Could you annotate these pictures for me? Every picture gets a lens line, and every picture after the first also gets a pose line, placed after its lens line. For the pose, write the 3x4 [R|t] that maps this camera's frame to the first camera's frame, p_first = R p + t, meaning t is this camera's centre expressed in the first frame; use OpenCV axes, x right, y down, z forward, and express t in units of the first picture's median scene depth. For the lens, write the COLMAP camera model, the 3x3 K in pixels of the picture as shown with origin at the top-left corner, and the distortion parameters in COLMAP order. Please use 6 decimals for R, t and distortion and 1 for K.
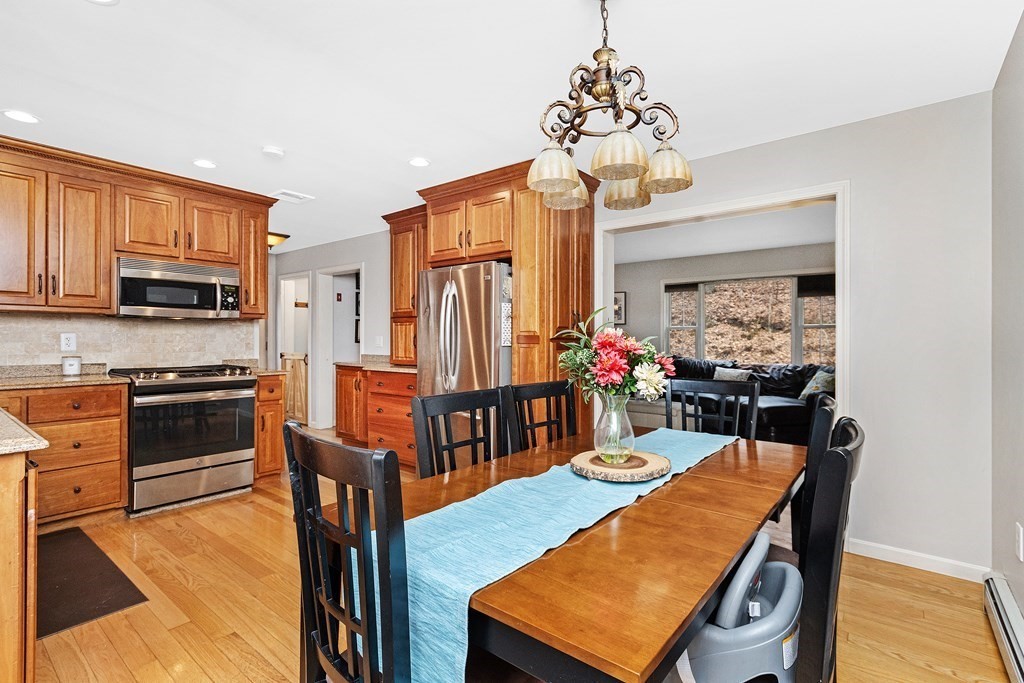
lens RADIAL K [[486.1, 0, 530.7], [0, 486.1, 346.0], [0, 0, 1]] dist [0.004535, 0.003788]
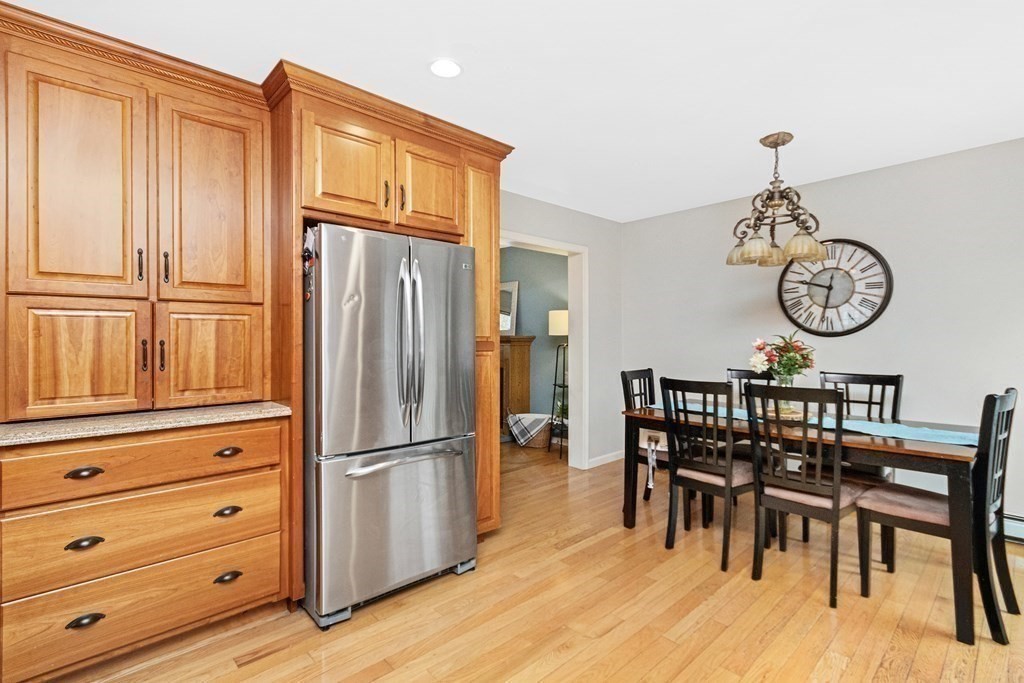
lens RADIAL K [[486.1, 0, 513.8], [0, 486.1, 338.9], [0, 0, 1]] dist [0.004535, 0.003788]
pose [[0.170924, -0.007050, 0.985259, -0.757229], [0.012183, 0.999913, 0.005041, -0.028040], [-0.985209, 0.011142, 0.170995, 0.732649]]
